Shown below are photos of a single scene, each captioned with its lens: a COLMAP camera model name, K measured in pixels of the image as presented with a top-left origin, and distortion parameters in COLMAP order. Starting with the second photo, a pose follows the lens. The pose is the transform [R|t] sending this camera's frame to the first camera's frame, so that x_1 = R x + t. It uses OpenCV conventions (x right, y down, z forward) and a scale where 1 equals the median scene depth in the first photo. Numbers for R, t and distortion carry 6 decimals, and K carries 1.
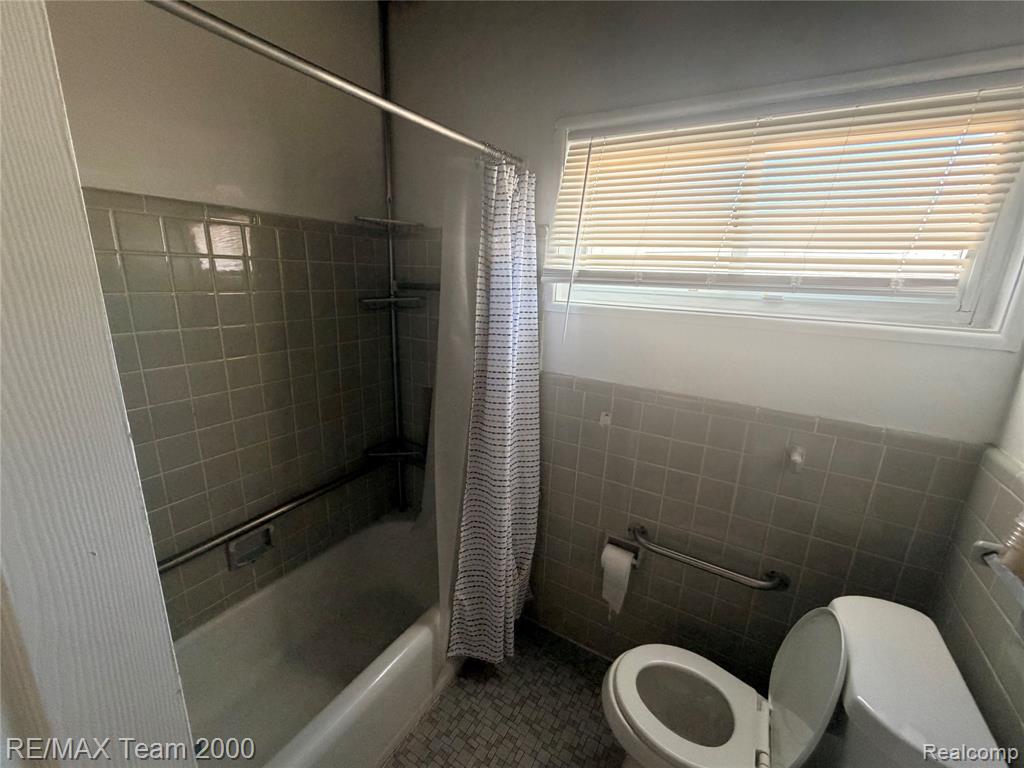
lens RADIAL K [[414.9, 0, 512.6], [0, 414.9, 385.5], [0, 0, 1]] dist [-0.000872, -0.000655]
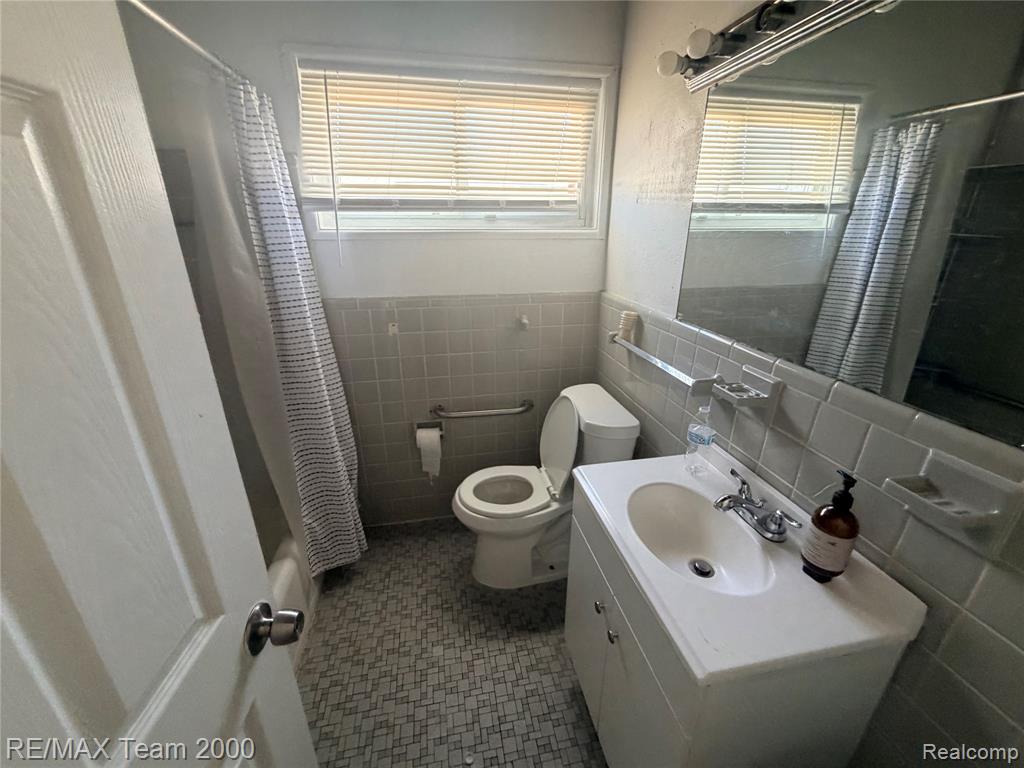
lens RADIAL K [[414.9, 0, 512.8], [0, 414.9, 383.4], [0, 0, 1]] dist [-0.000872, -0.000655]
pose [[0.744881, -0.274298, 0.608204, -0.310904], [0.197667, 0.961384, 0.191493, 0.076423], [-0.637244, -0.022418, 0.770336, -0.156294]]
